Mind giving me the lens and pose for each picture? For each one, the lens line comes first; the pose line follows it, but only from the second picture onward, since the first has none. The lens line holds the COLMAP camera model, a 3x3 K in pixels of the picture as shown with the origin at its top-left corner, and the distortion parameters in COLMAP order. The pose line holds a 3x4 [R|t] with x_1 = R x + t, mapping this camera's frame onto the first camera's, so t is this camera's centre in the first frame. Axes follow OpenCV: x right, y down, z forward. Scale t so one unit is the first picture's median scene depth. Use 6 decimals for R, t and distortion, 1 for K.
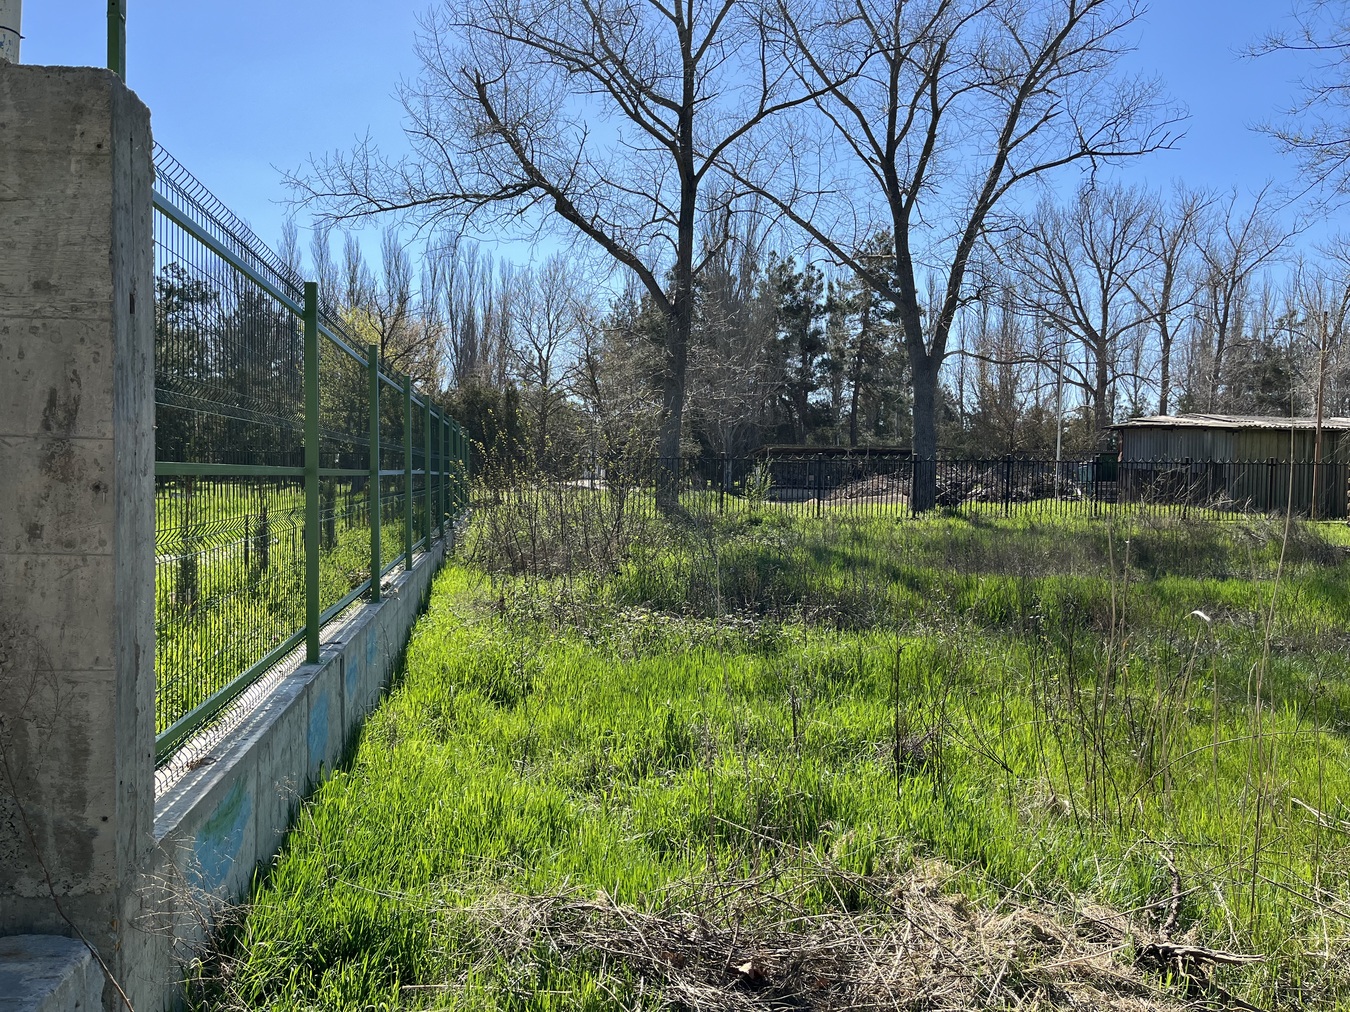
lens RADIAL K [[1023.6, 0, 664.3], [0, 1023.6, 510.9], [0, 0, 1]] dist [0.067148, -0.094269]
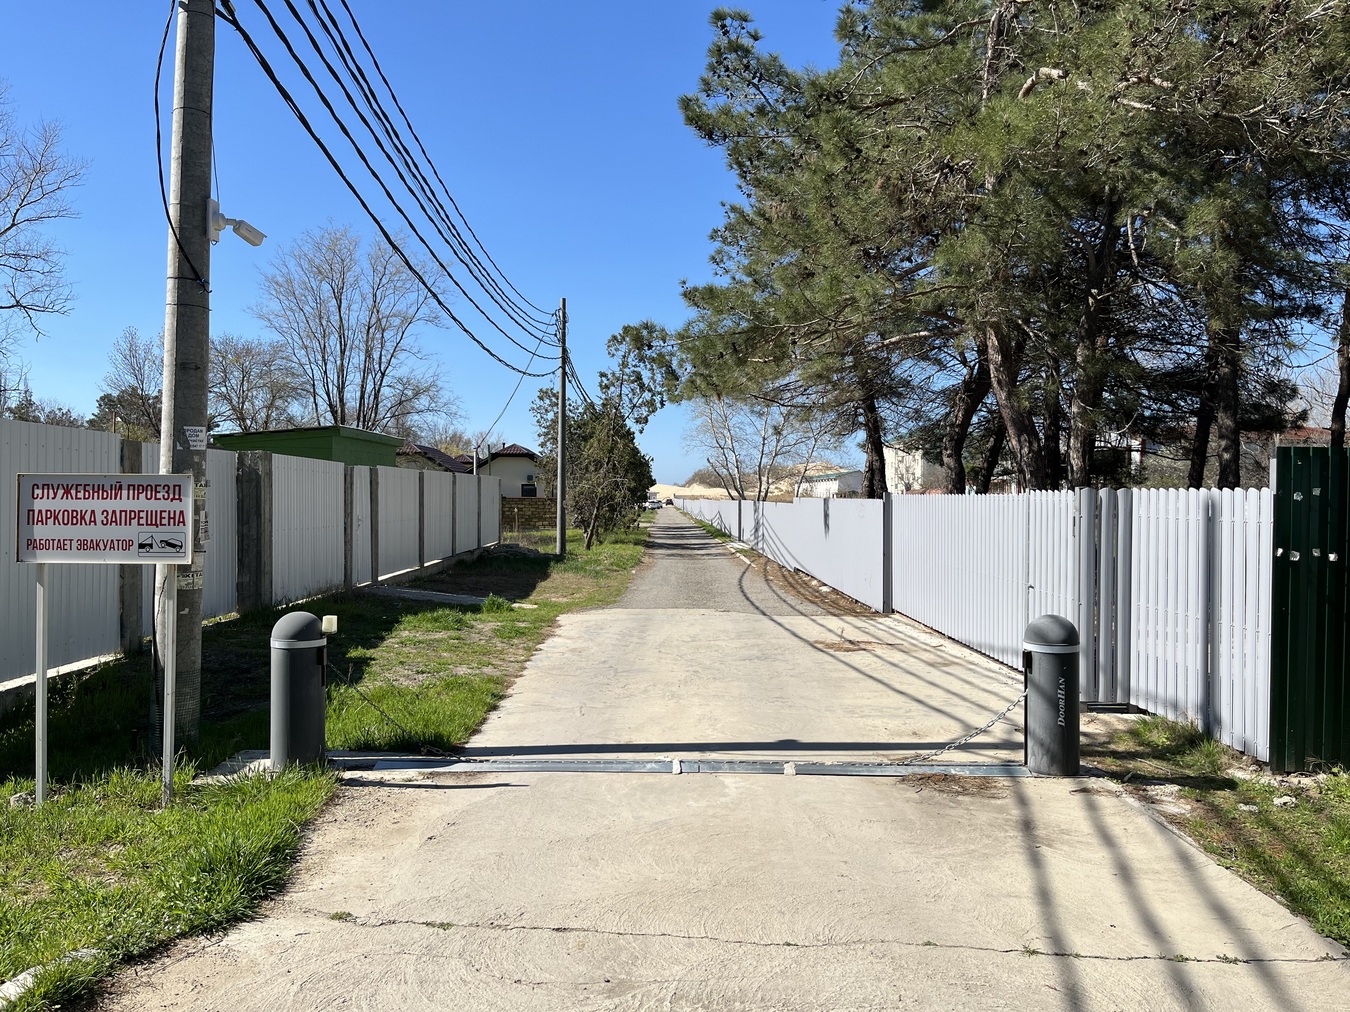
lens RADIAL K [[1023.6, 0, 666.8], [0, 1023.6, 507.2], [0, 0, 1]] dist [0.067148, -0.094269]
pose [[0.147461, -0.015290, 0.988950, -1.088638], [0.033025, 0.999399, 0.010527, -0.009970], [-0.988516, 0.031108, 0.147877, -0.250911]]
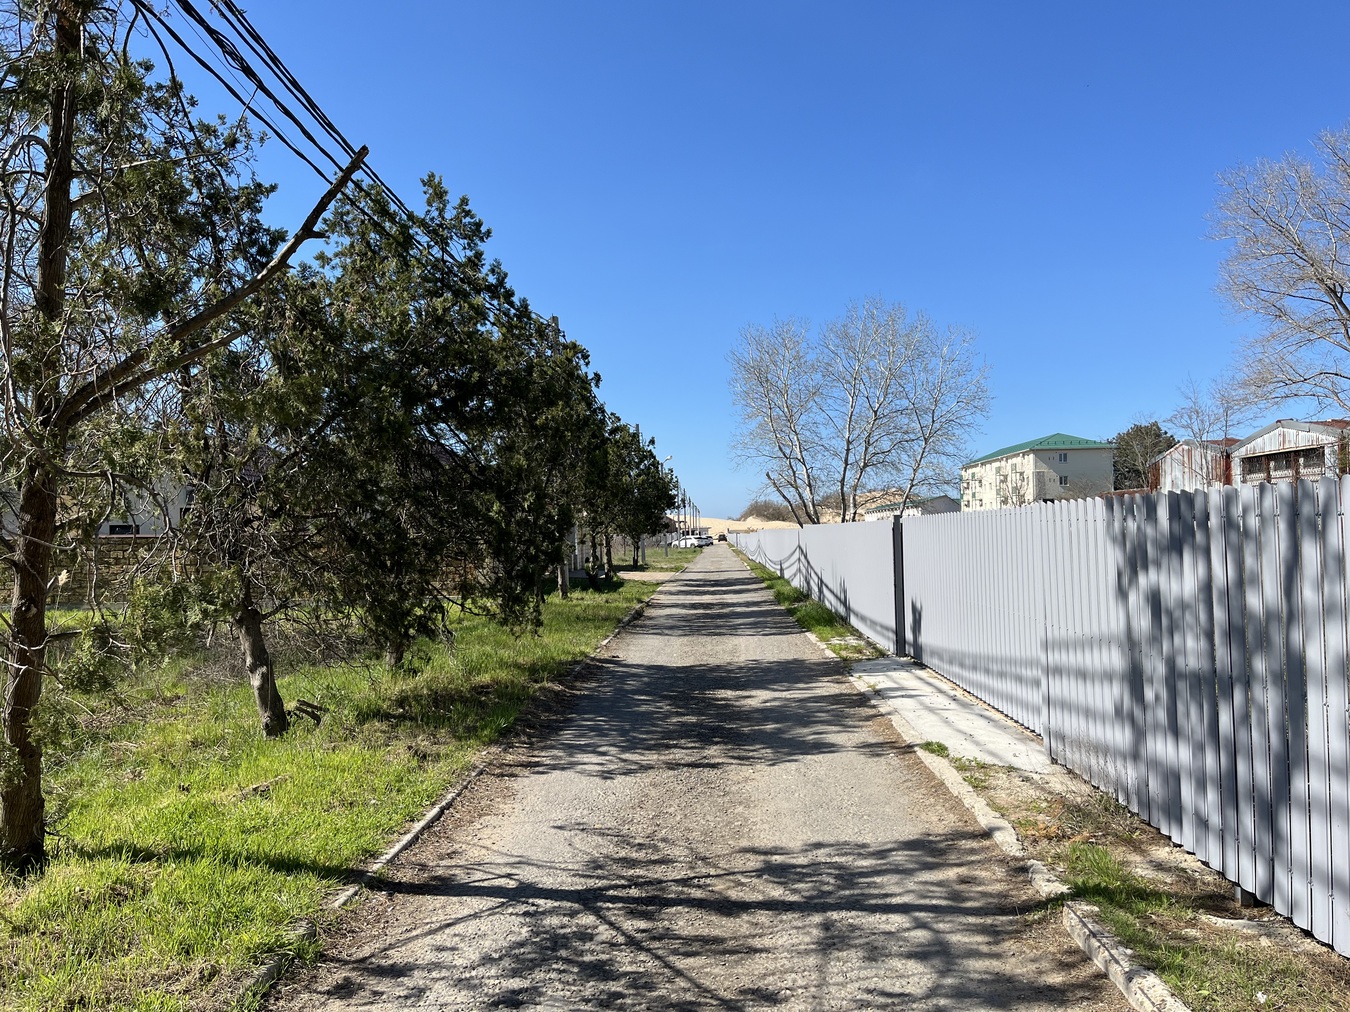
lens RADIAL K [[1023.6, 0, 674.7], [0, 1023.6, 510.1], [0, 0, 1]] dist [0.067148, -0.094269]
pose [[0.194046, 0.013392, 0.980901, -0.069955], [0.056840, 0.998073, -0.024871, 0.000705], [-0.979344, 0.060581, 0.192911, -0.129063]]
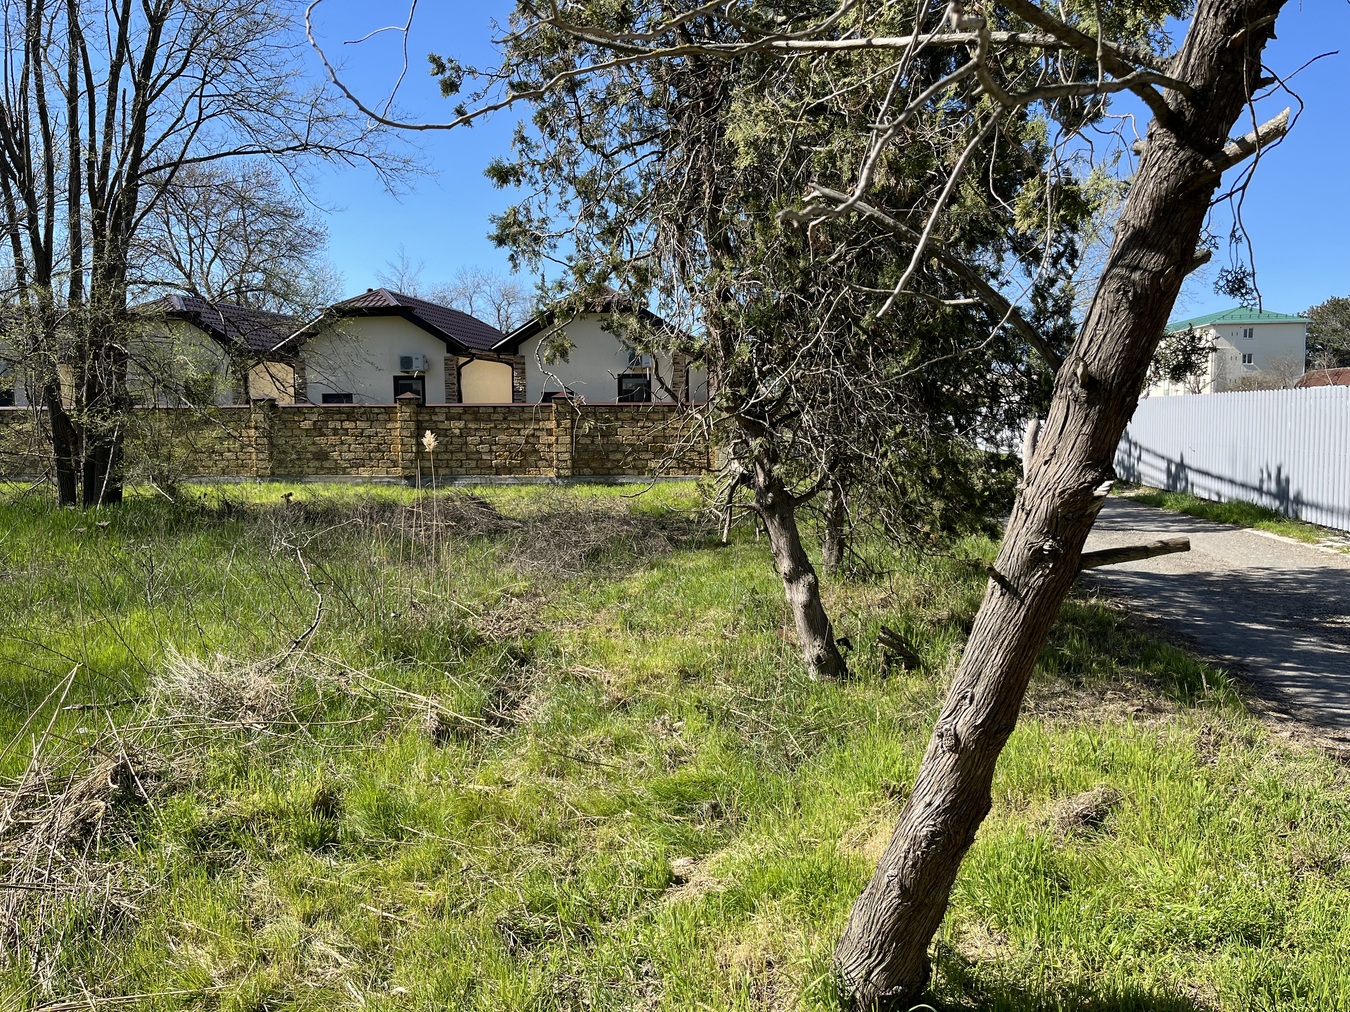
lens RADIAL K [[1023.6, 0, 666.7], [0, 1023.6, 506.1], [0, 0, 1]] dist [0.067148, -0.094269]
pose [[0.304204, -0.091088, 0.948242, -0.000417], [0.046685, 0.995647, 0.080665, 0.000327], [-0.951462, 0.019730, 0.307132, 0.011604]]
